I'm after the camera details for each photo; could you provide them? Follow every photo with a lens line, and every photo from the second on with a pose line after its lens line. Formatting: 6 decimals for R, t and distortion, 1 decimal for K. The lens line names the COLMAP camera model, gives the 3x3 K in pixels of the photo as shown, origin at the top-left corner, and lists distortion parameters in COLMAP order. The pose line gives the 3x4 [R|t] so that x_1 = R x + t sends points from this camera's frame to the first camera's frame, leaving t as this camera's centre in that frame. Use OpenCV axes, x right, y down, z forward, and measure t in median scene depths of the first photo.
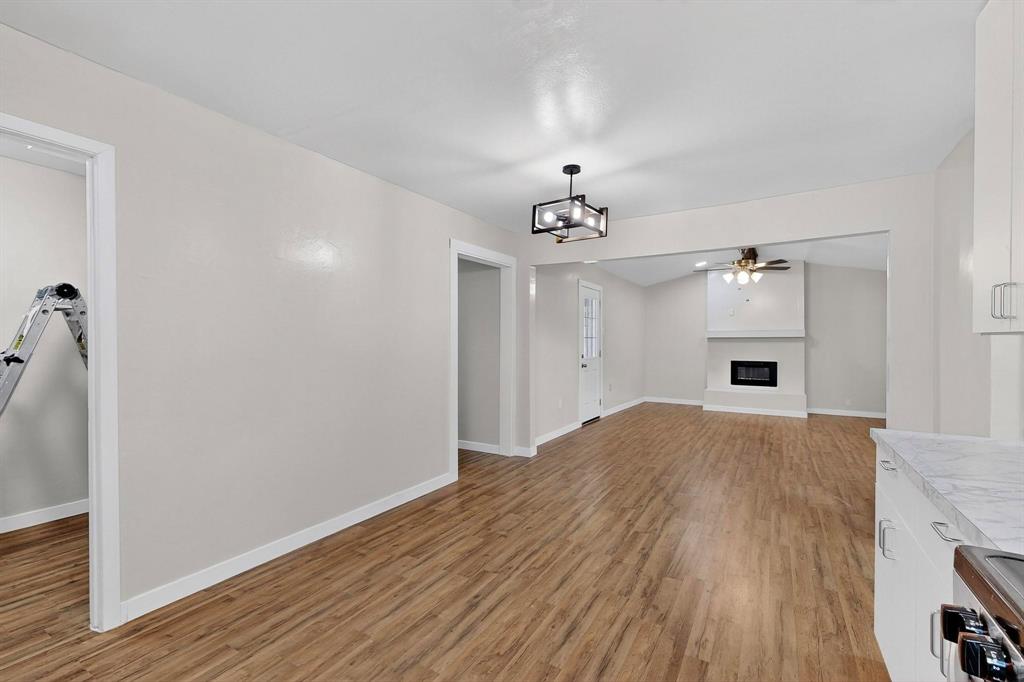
lens RADIAL K [[448.3, 0, 515.5], [0, 448.3, 343.7], [0, 0, 1]] dist [0.003028, 0.000412]
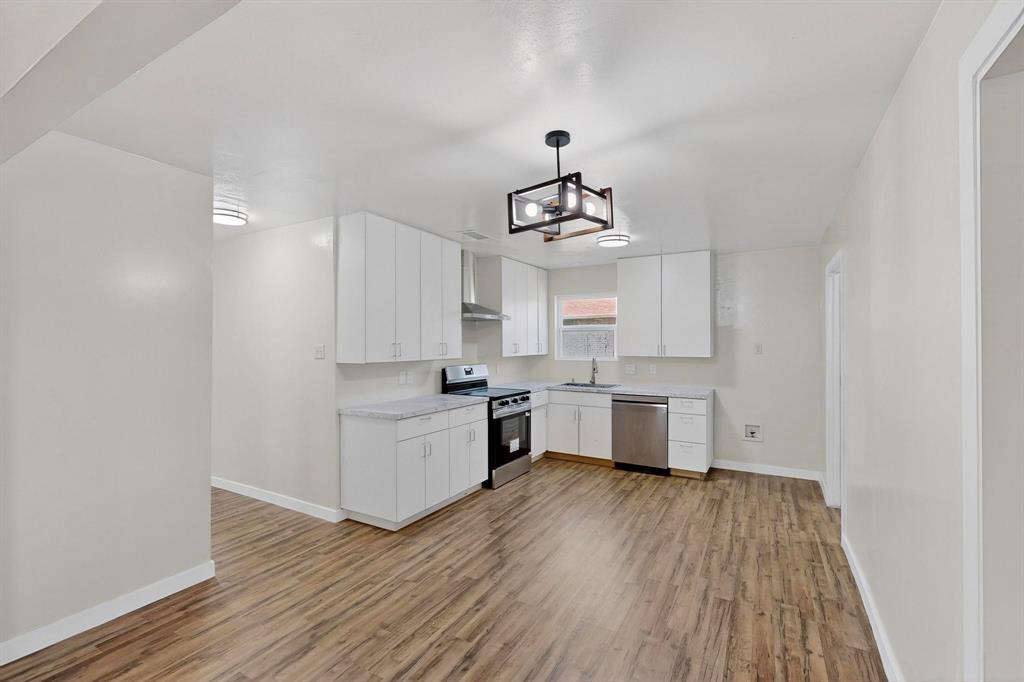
lens RADIAL K [[448.3, 0, 515.5], [0, 448.3, 343.7], [0, 0, 1]] dist [0.003028, 0.000412]
pose [[-0.999835, 0.002247, -0.018022, 0.251935], [0.002173, 0.999989, 0.004110, -0.083789], [0.018031, 0.004070, -0.999829, 2.122021]]
